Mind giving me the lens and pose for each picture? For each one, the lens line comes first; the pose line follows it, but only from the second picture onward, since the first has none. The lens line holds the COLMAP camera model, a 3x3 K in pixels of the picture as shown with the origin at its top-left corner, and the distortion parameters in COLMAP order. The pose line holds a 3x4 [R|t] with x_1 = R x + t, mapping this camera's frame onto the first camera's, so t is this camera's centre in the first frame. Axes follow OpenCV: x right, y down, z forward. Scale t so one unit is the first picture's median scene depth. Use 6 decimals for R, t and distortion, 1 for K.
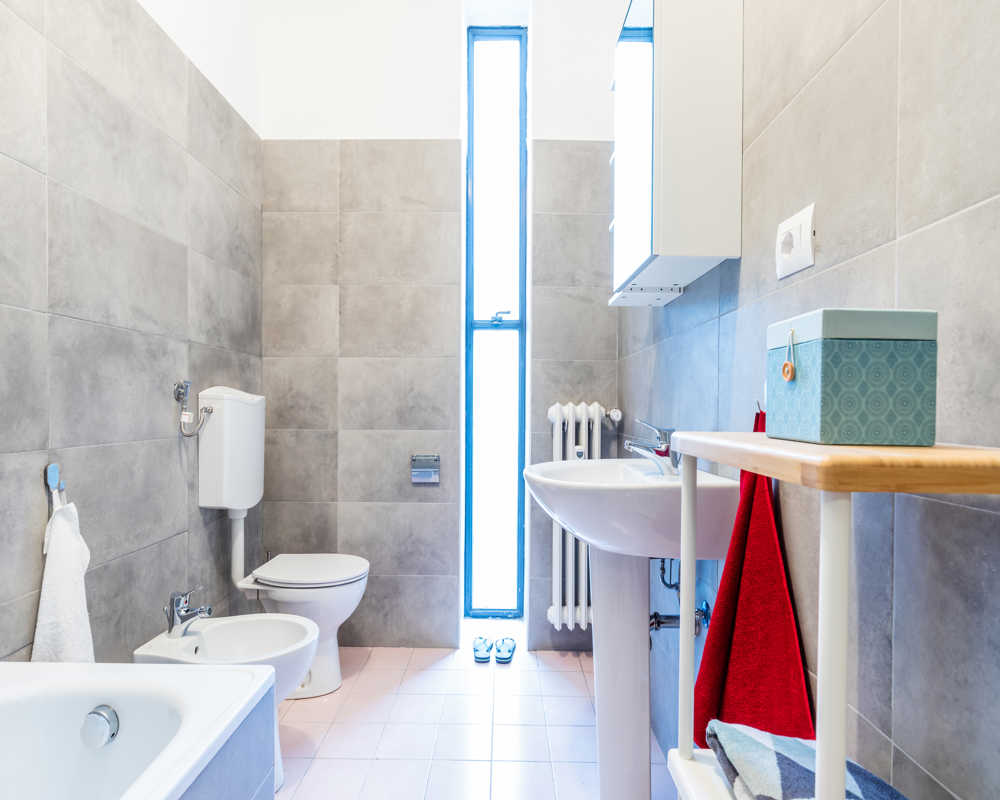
lens RADIAL K [[519.5, 0, 500.0], [0, 519.5, 400.0], [0, 0, 1]] dist [-0.003130, -0.000374]
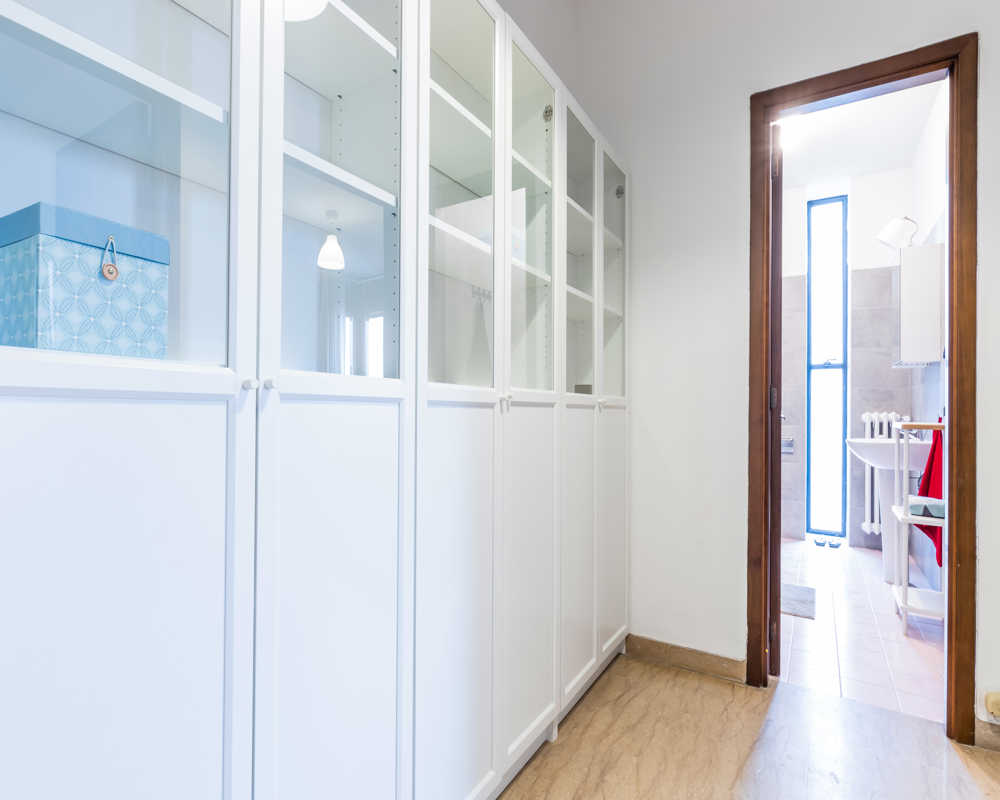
lens RADIAL K [[519.5, 0, 500.0], [0, 519.5, 400.0], [0, 0, 1]] dist [-0.003130, -0.000374]
pose [[0.856920, -0.001273, -0.515448, -0.058106], [-0.009753, 0.999778, -0.018683, 0.009975], [0.515357, 0.021037, 0.856717, -1.222908]]
